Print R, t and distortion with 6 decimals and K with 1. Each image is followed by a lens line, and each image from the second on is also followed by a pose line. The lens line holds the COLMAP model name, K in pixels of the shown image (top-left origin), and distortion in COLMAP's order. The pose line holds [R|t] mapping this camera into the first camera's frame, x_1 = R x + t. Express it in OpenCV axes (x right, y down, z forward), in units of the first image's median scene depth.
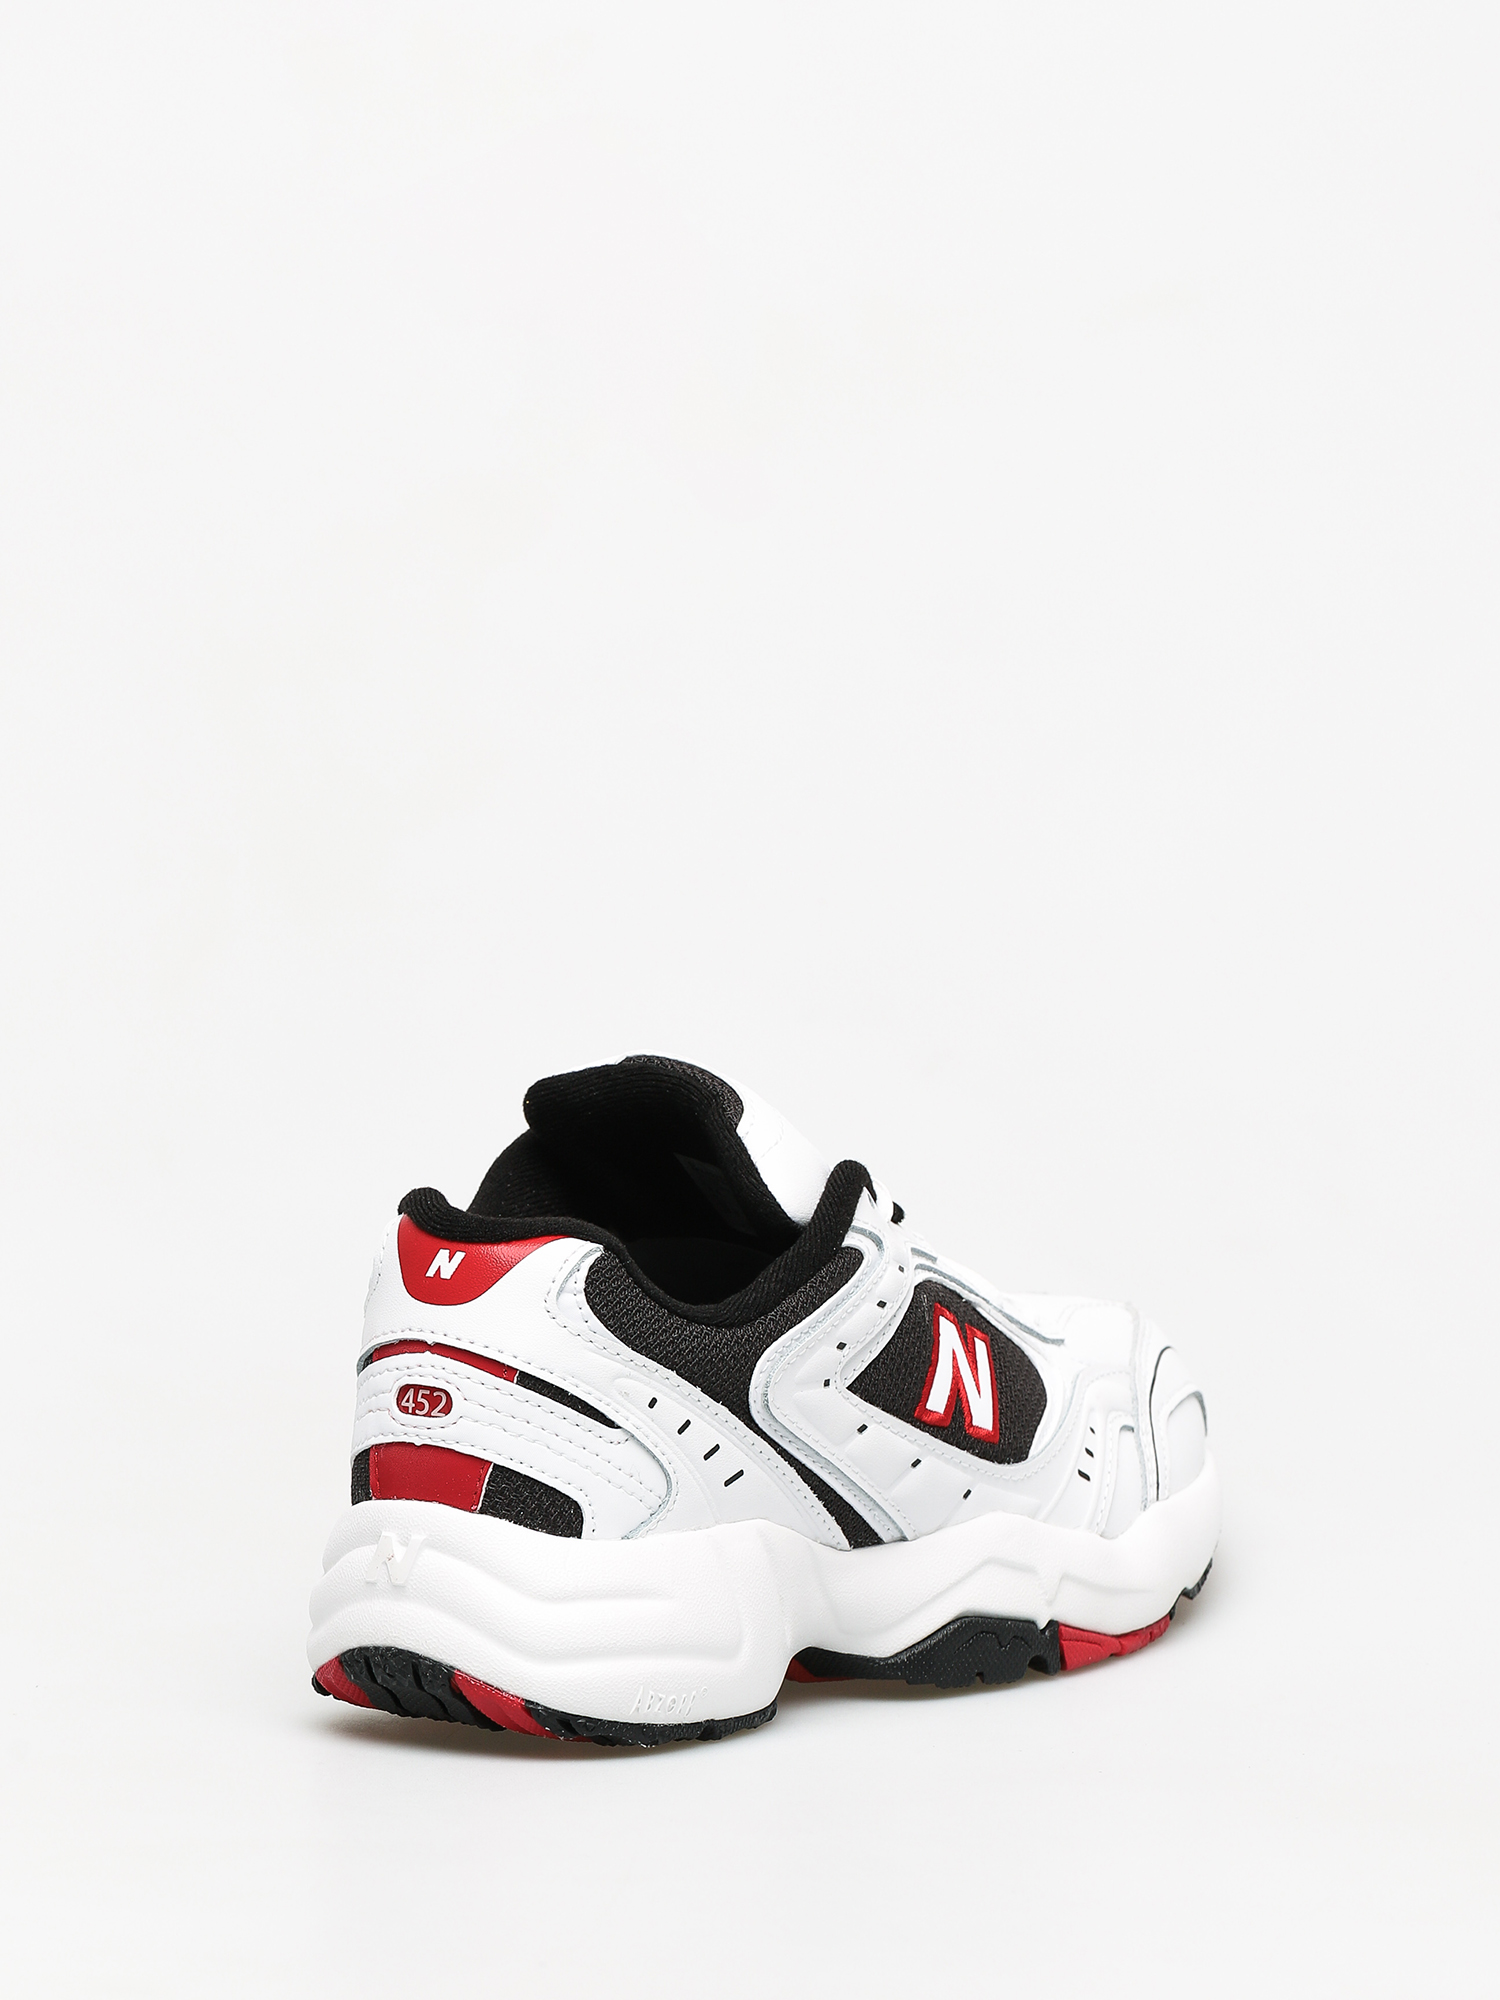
lens RADIAL K [[7966.1, 0, 750.0], [0, 7966.1, 1000.0], [0, 0, 1]] dist [-0.301773, -4.158138]
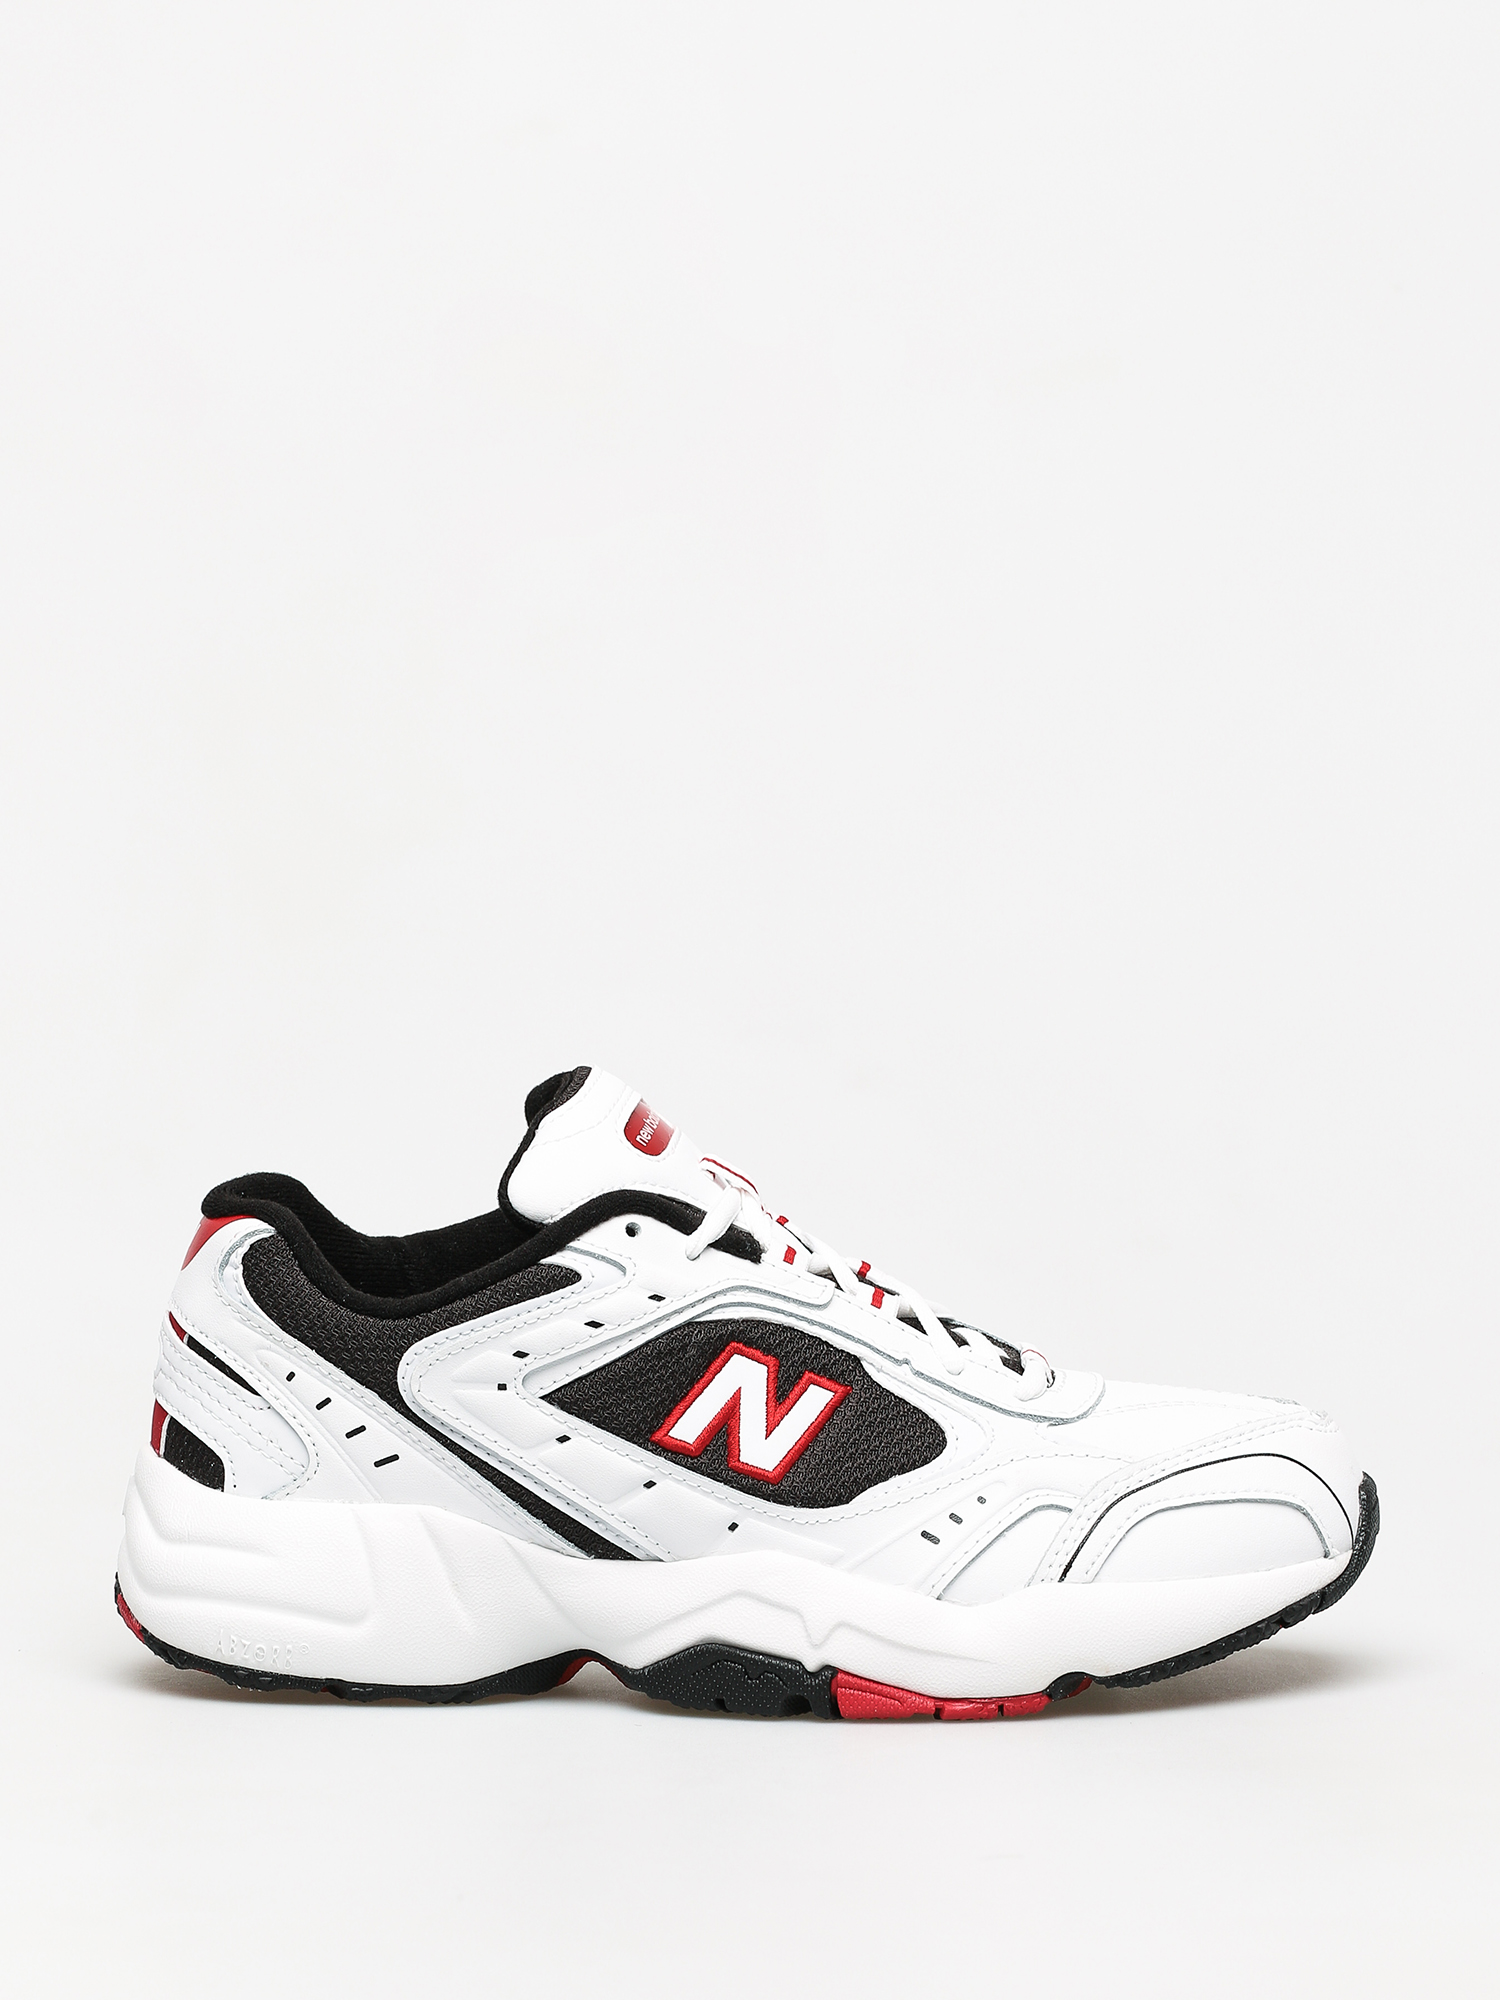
lens RADIAL K [[7966.1, 0, 750.0], [0, 7966.1, 1000.0], [0, 0, 1]] dist [-0.301773, -4.158138]
pose [[0.581683, 0.056840, -0.811427, 0.891728], [-0.089003, 0.996014, 0.005968, -0.012382], [0.808531, 0.068748, 0.584424, 0.410404]]
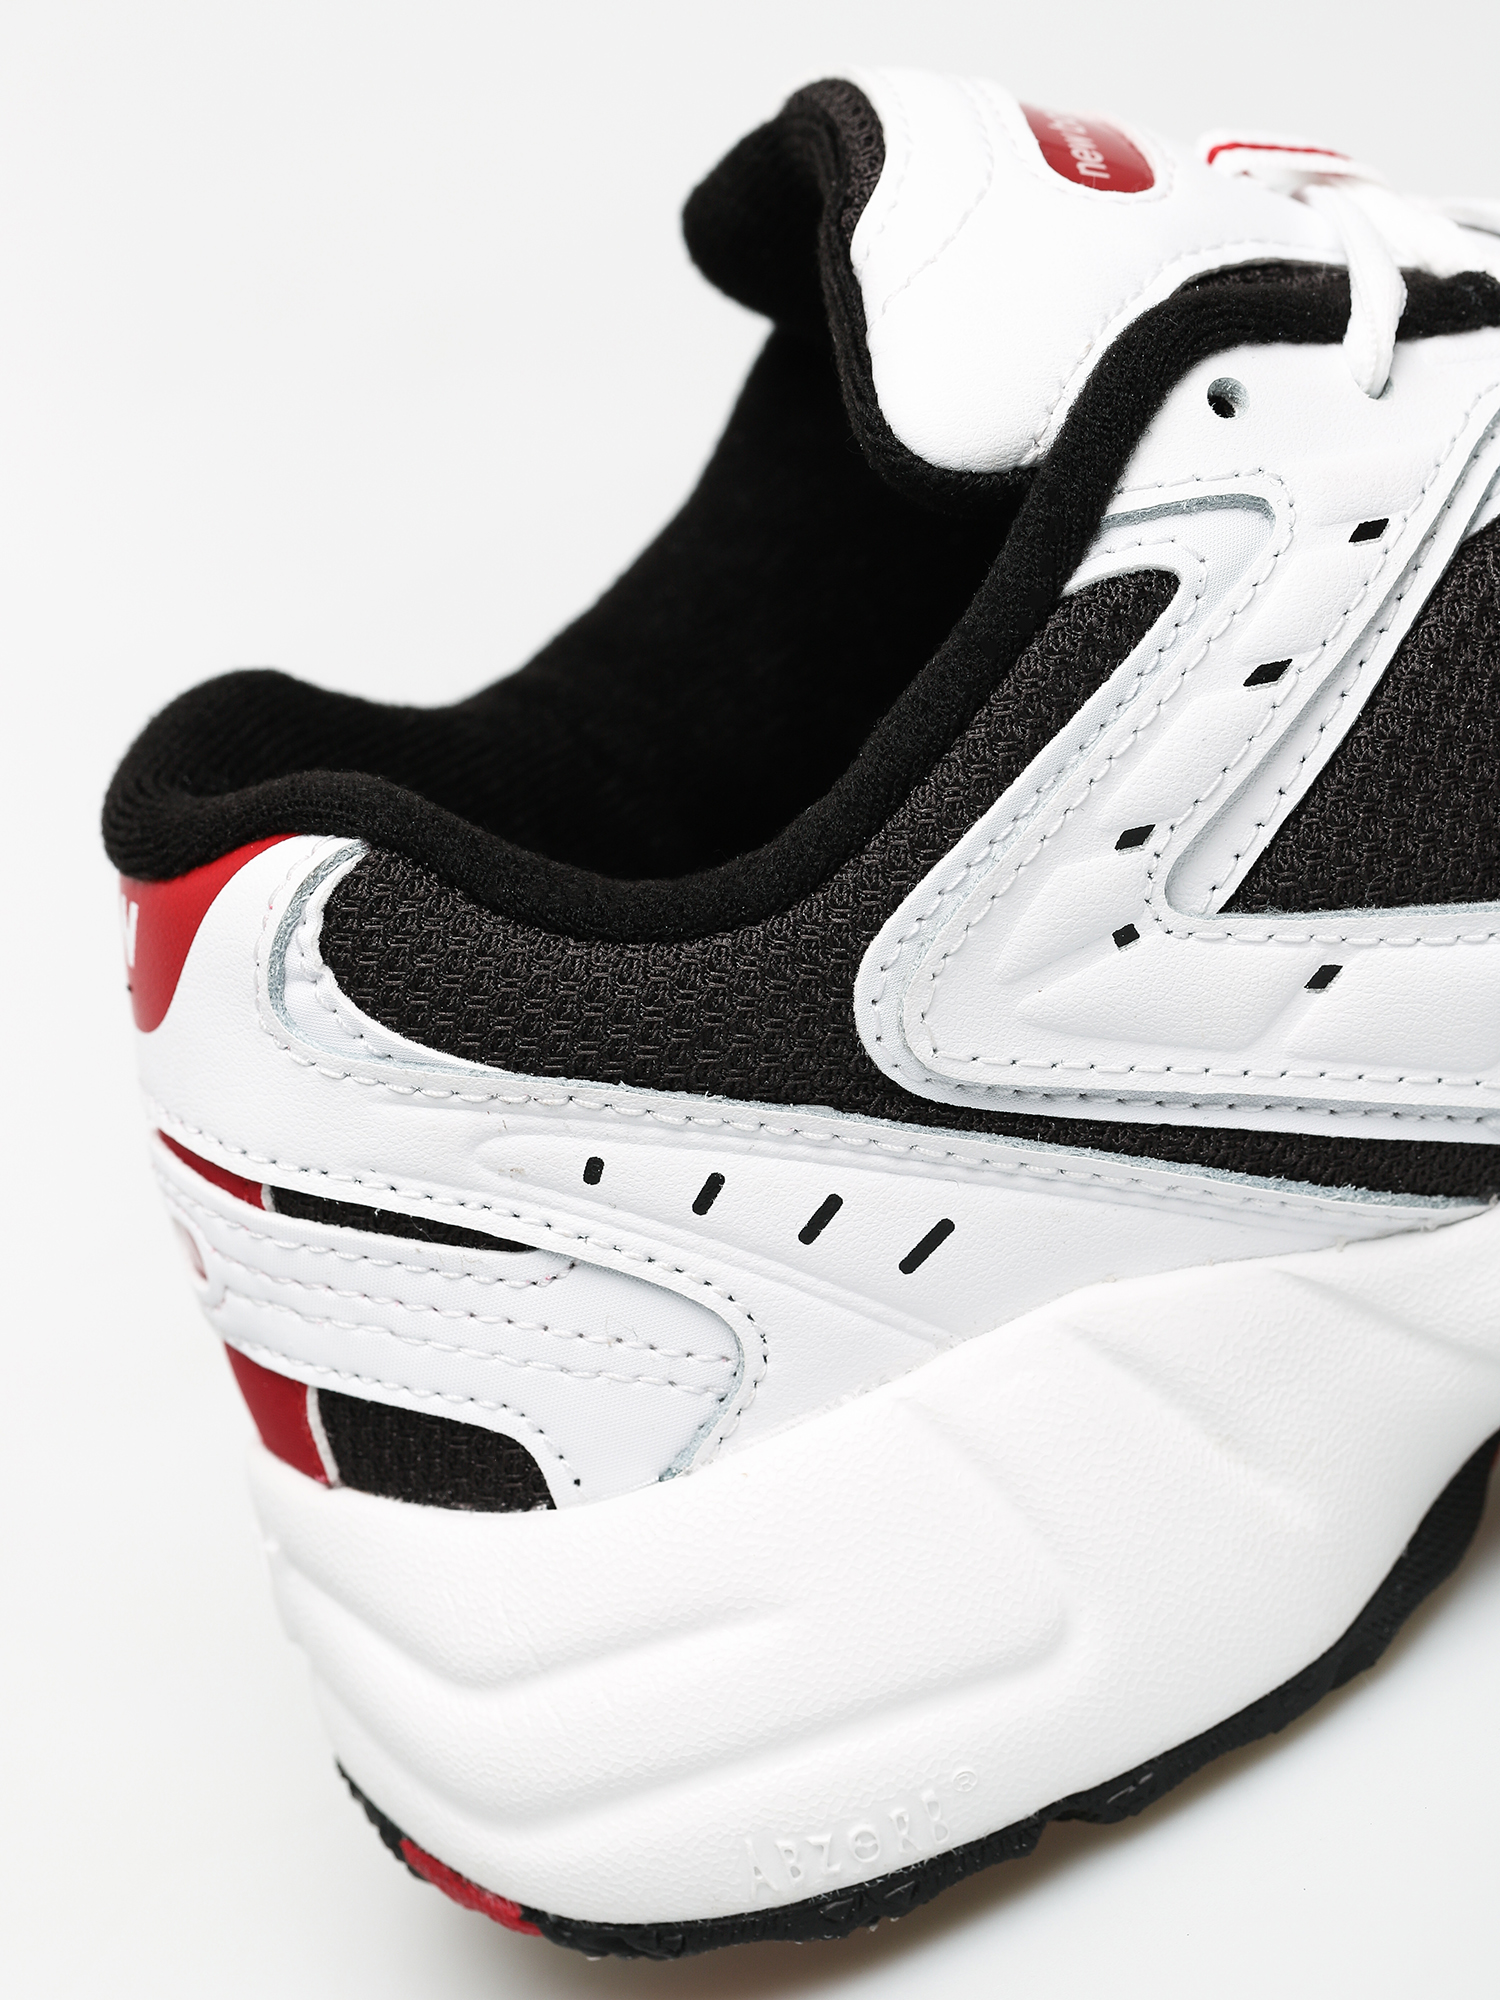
lens RADIAL K [[7966.1, 0, 750.0], [0, 7966.1, 1000.0], [0, 0, 1]] dist [-0.301773, -4.158138]
pose [[0.685903, -0.111190, -0.719148, 0.283855], [0.367429, 0.905947, 0.210372, -0.039465], [0.628118, -0.408531, 0.662246, 0.732724]]
